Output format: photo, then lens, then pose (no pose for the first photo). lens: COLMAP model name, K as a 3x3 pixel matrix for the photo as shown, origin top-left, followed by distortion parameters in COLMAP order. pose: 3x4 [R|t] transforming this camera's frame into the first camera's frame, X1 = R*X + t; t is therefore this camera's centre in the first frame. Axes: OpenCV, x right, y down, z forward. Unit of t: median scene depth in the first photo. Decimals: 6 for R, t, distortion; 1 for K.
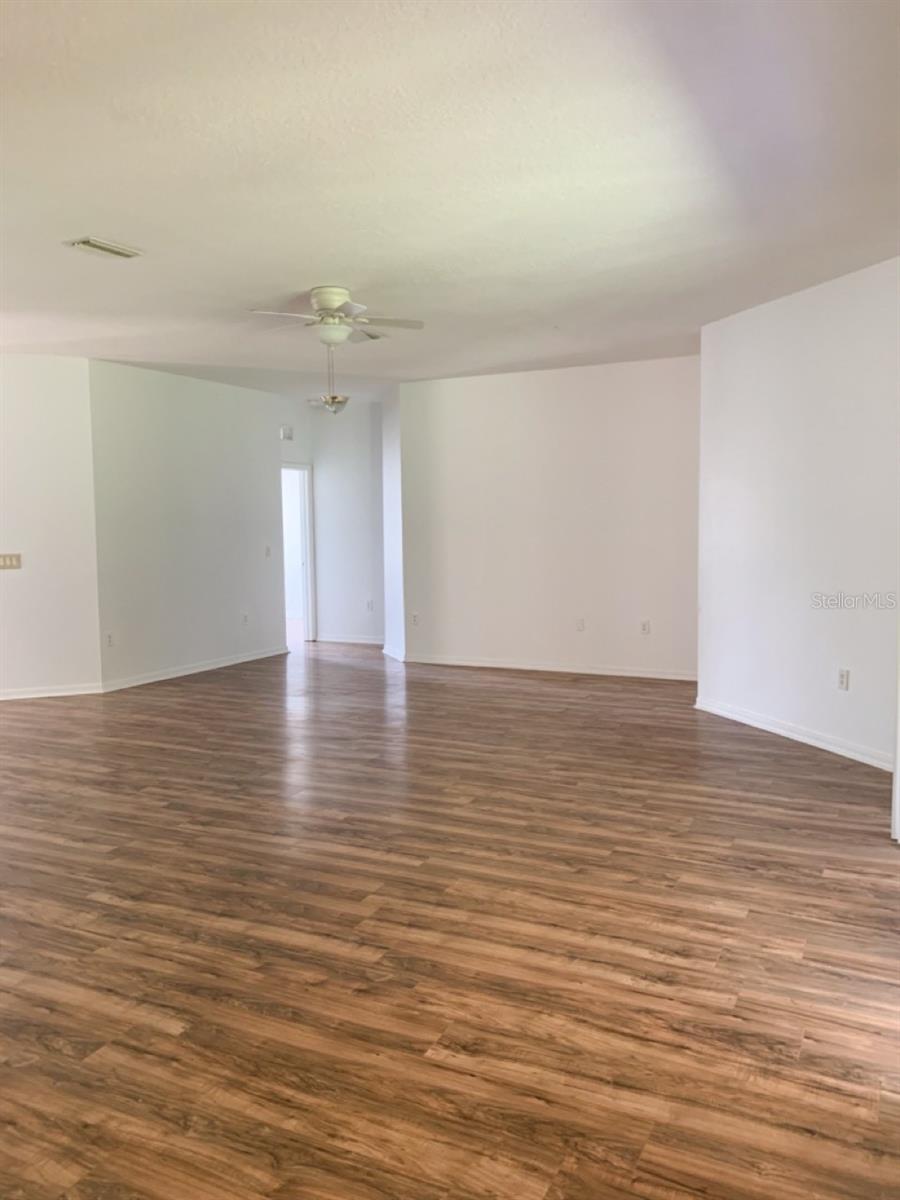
lens RADIAL K [[913.4, 0, 450.0], [0, 913.4, 600.0], [0, 0, 1]] dist [0.083505, -0.105926]
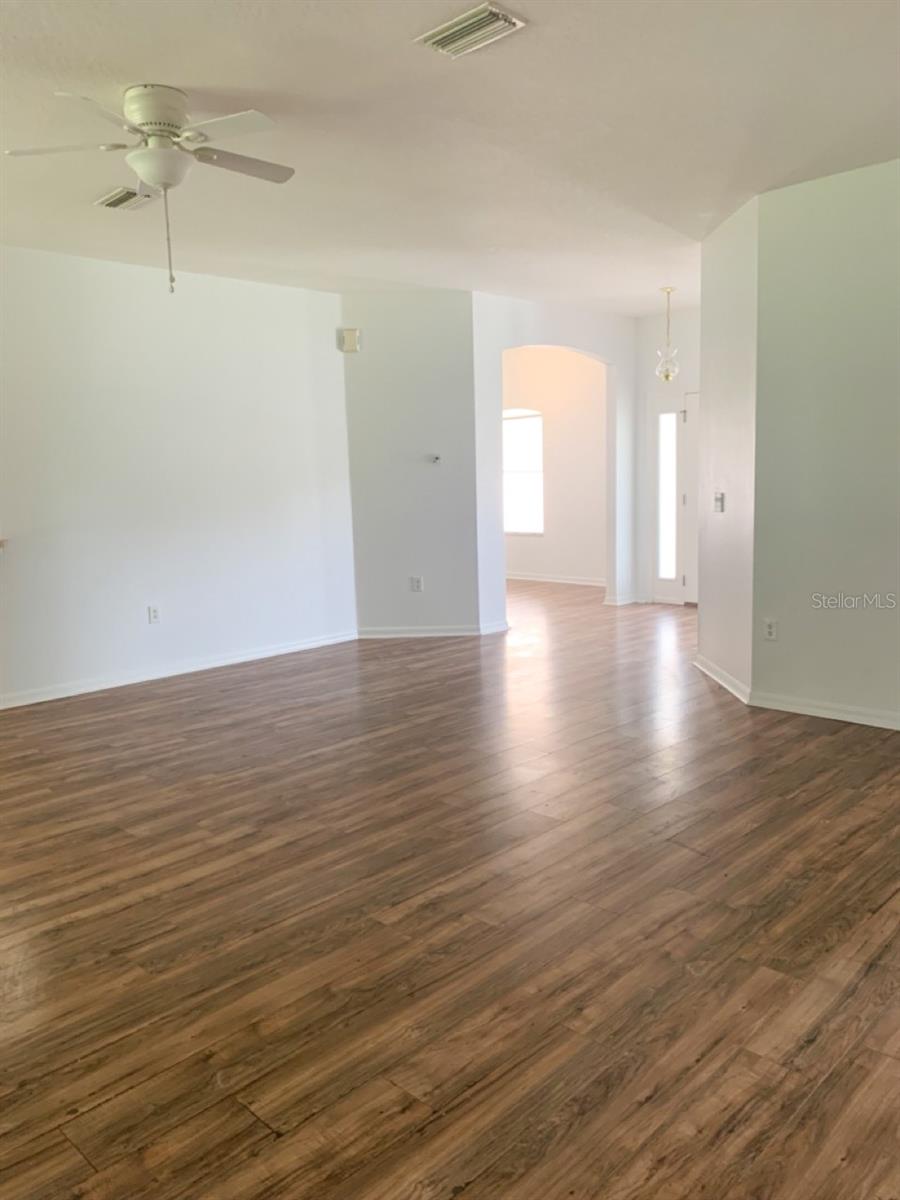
lens RADIAL K [[916.9, 0, 446.8], [0, 916.9, 568.8], [0, 0, 1]] dist [0.070550, -0.119173]
pose [[-0.309315, 0.123901, -0.942854, 0.326180], [-0.047219, 0.988252, 0.145358, -0.087590], [0.949787, 0.089482, -0.299830, 1.023498]]
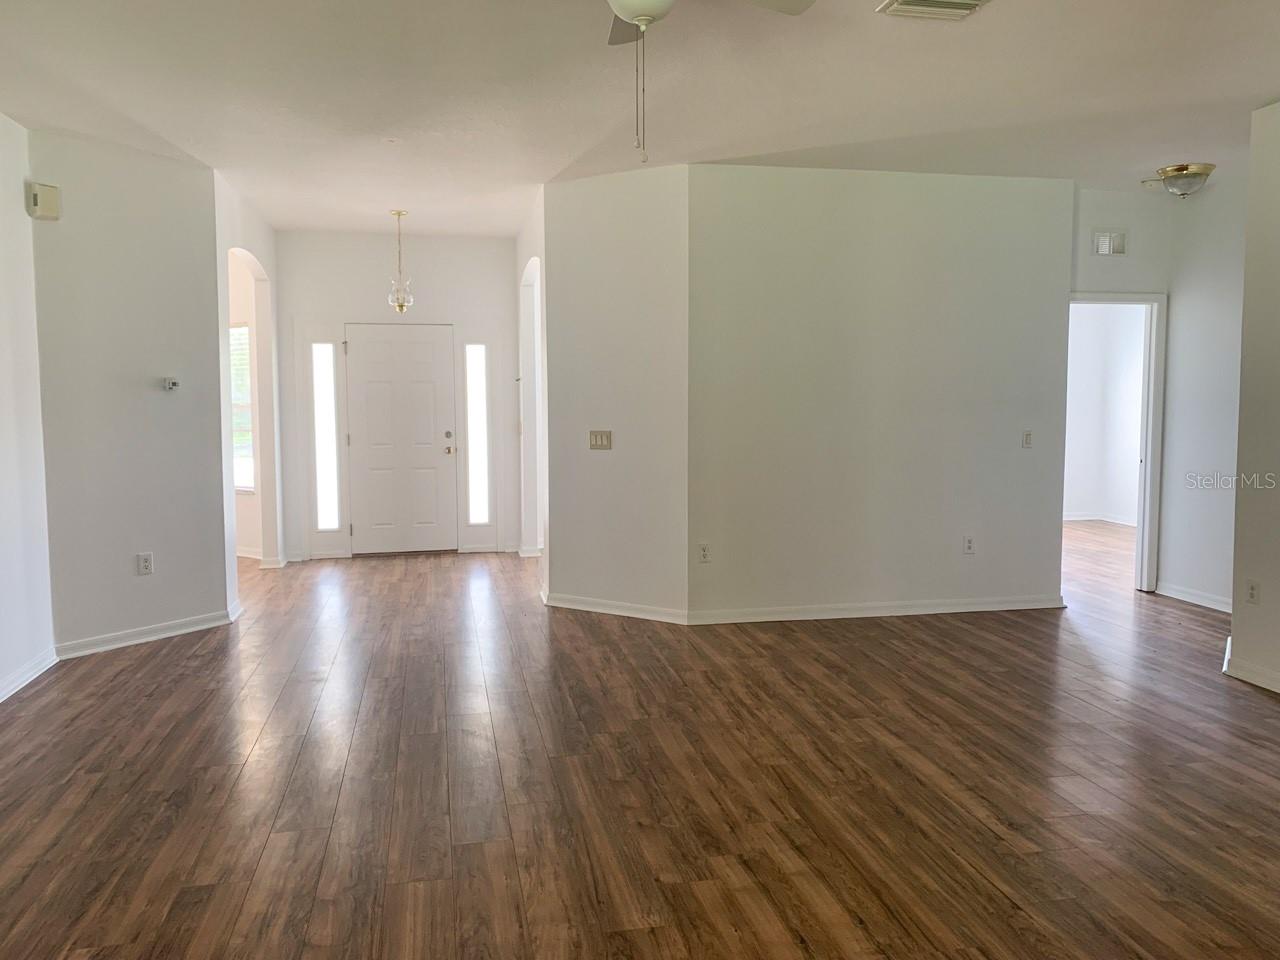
lens RADIAL K [[974.3, 0, 645.2], [0, 974.3, 460.4], [0, 0, 1]] dist [0.083505, -0.105926]
pose [[0.619528, 0.066970, -0.782112, 0.205786], [-0.072013, 0.997001, 0.028327, -0.050836], [0.781664, 0.038773, 0.622493, 0.508022]]
